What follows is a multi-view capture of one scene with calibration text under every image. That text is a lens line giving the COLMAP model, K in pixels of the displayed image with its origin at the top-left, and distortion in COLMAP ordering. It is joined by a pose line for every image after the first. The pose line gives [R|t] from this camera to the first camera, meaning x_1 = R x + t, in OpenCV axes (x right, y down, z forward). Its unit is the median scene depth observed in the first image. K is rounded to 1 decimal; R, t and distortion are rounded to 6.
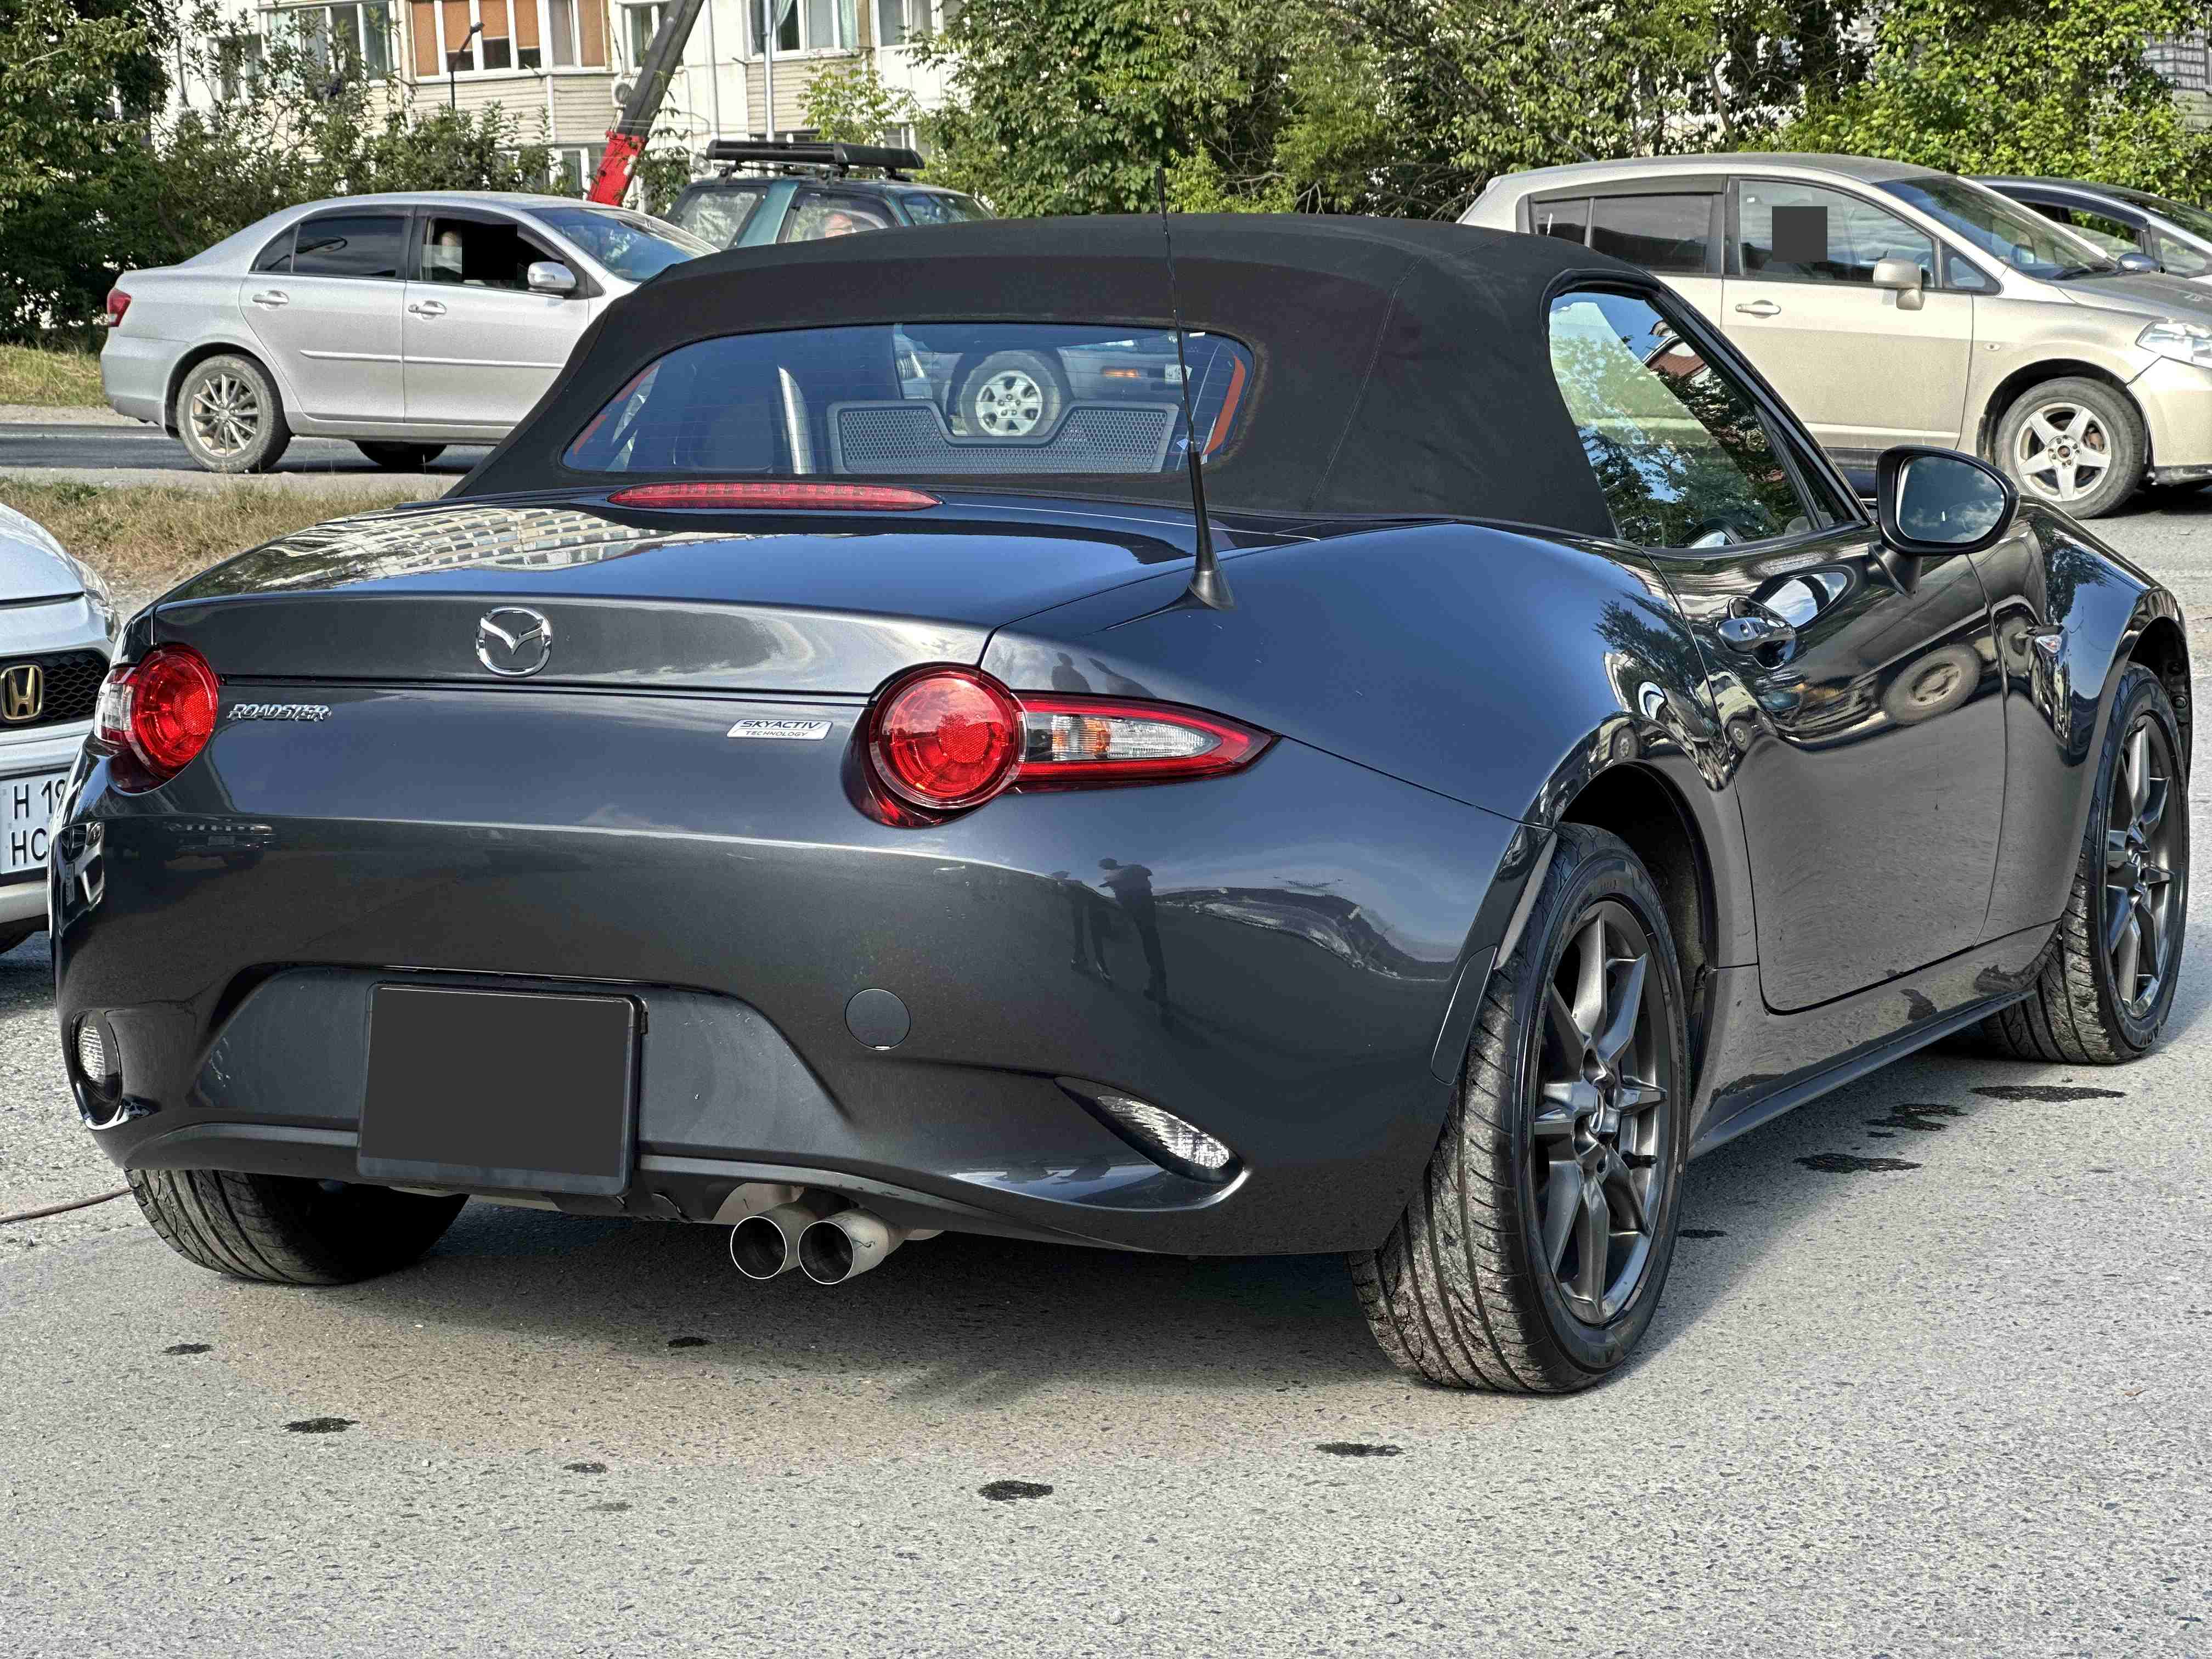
lens RADIAL K [[4973.9, 0, 1106.4], [0, 4973.9, 824.8], [0, 0, 1]] dist [-0.137393, 0.000000]
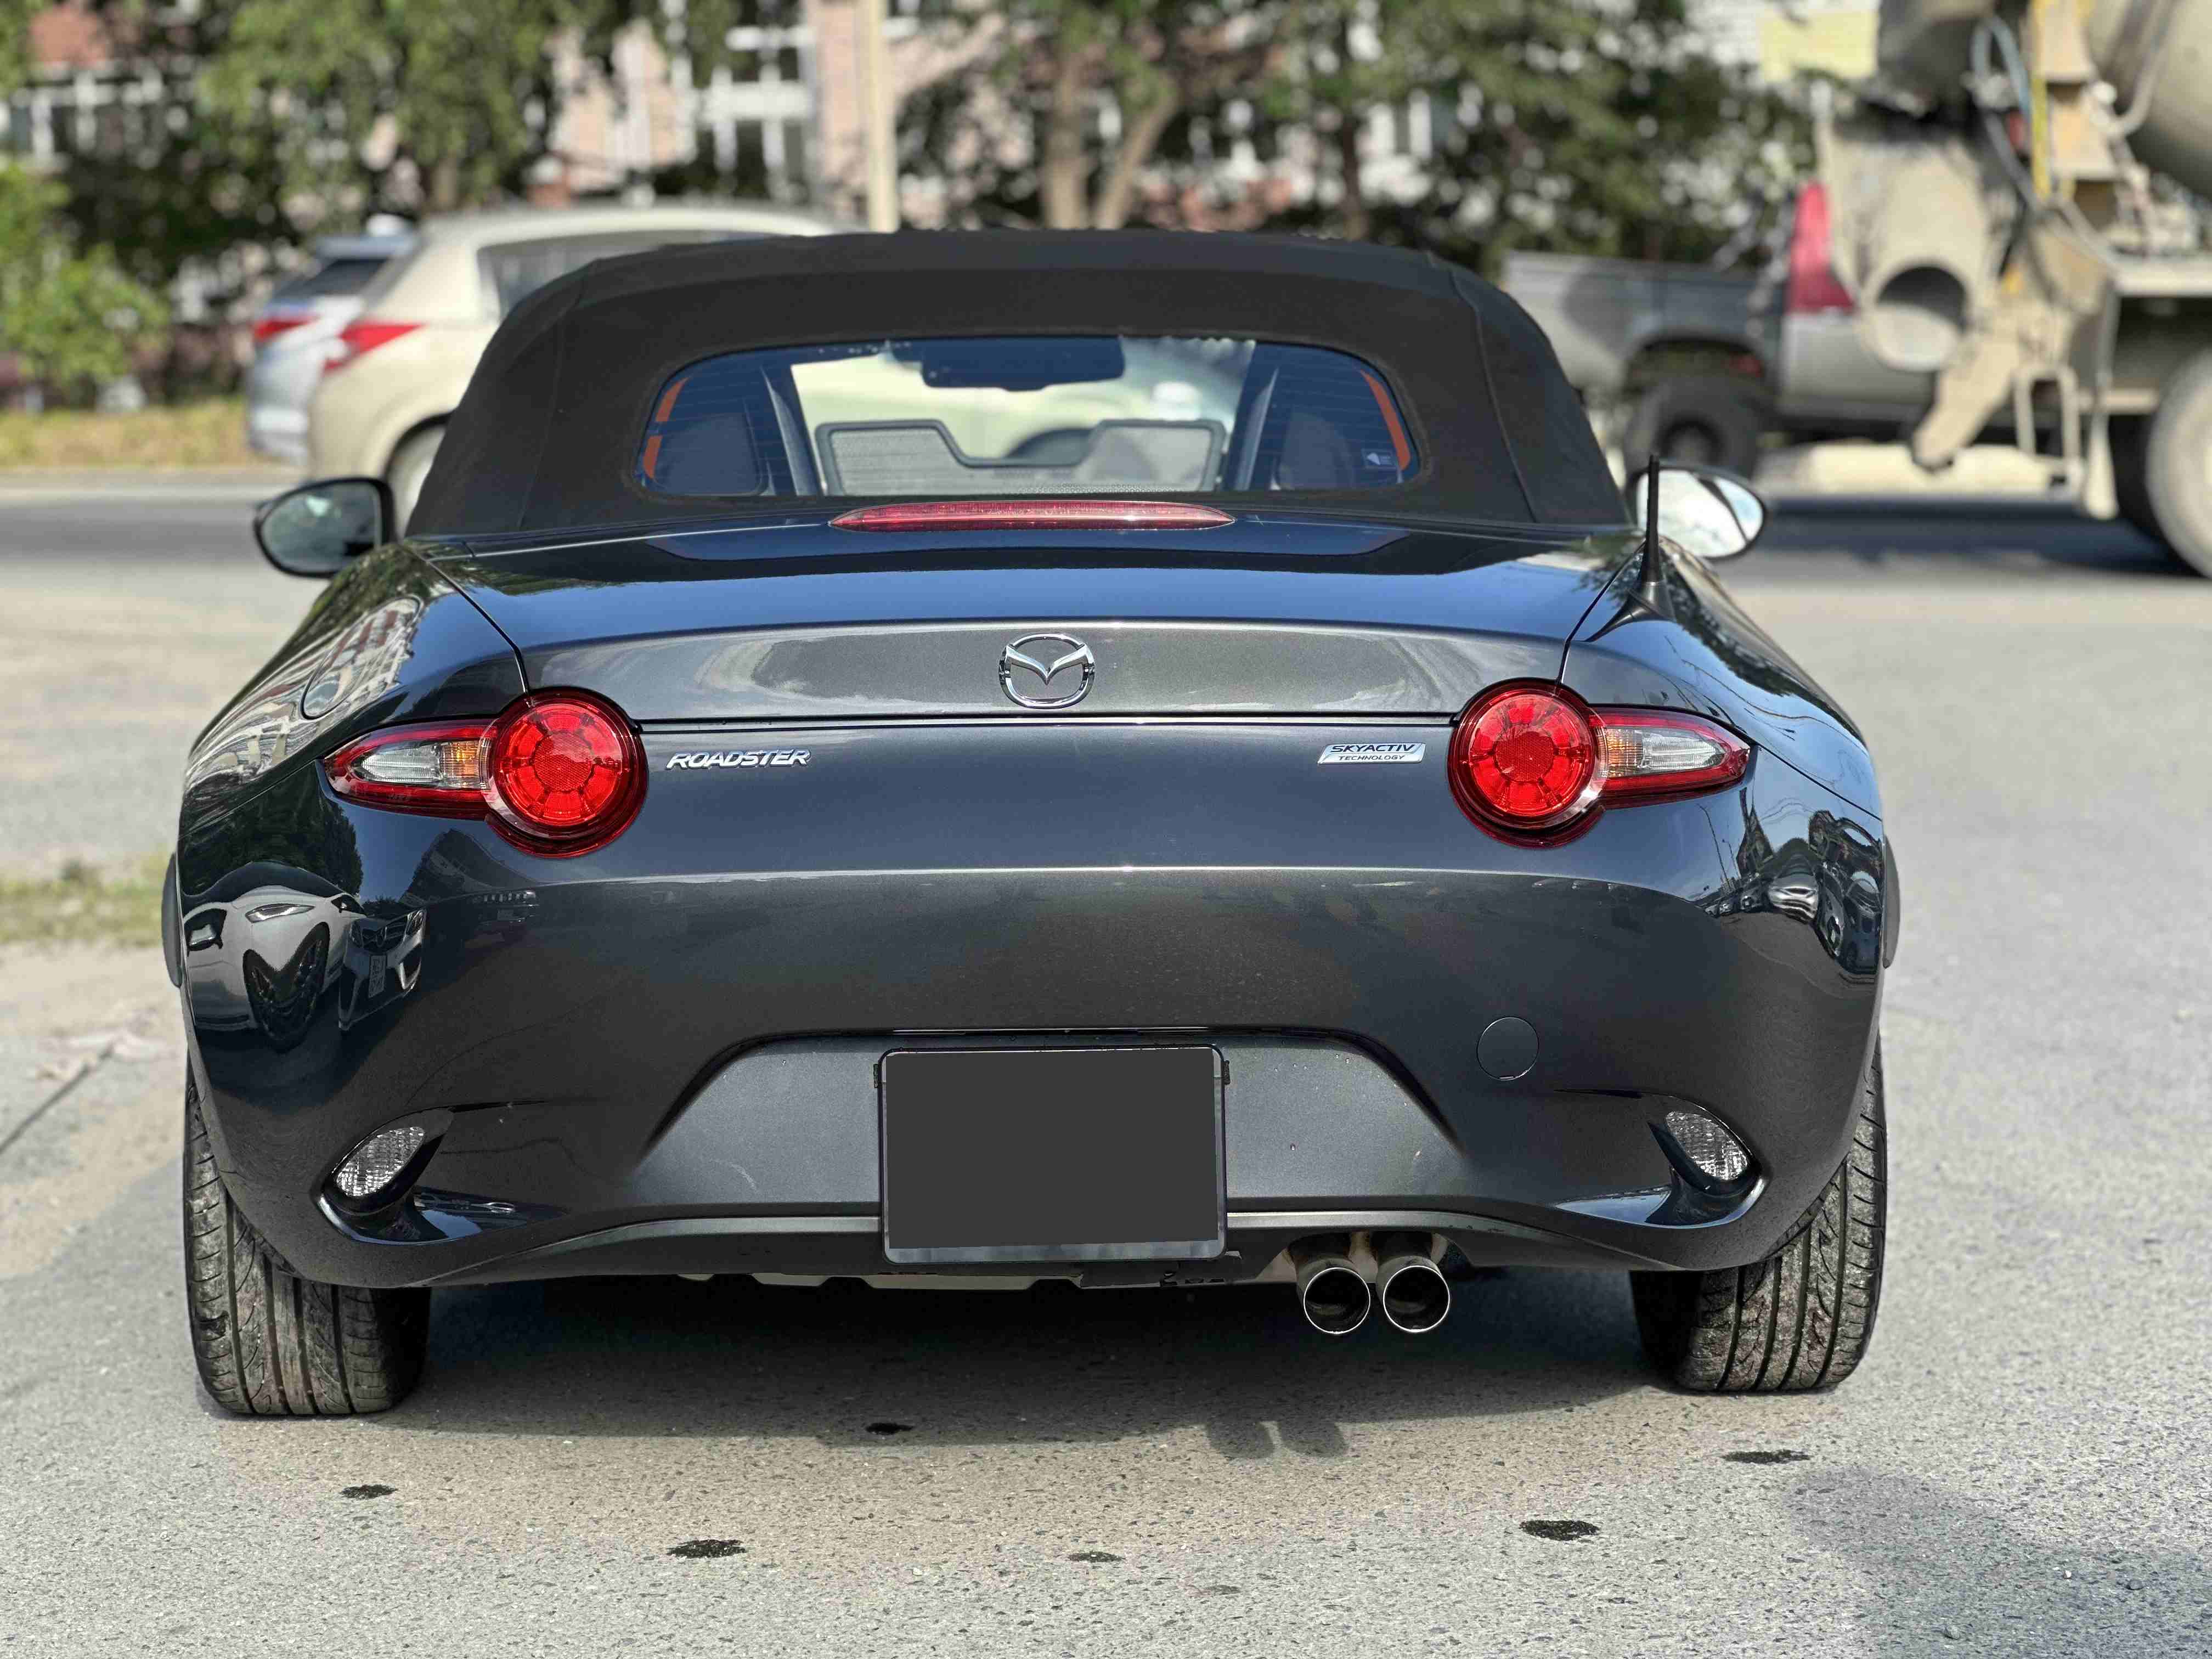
lens RADIAL K [[4973.9, 0, 1106.3], [0, 4973.9, 835.0], [0, 0, 1]] dist [-0.137393, 0.000000]
pose [[0.900424, -0.043969, 0.432786, -0.497937], [0.049200, 0.998789, -0.000891, -0.004986], [-0.432223, 0.022096, 0.901496, 0.152986]]
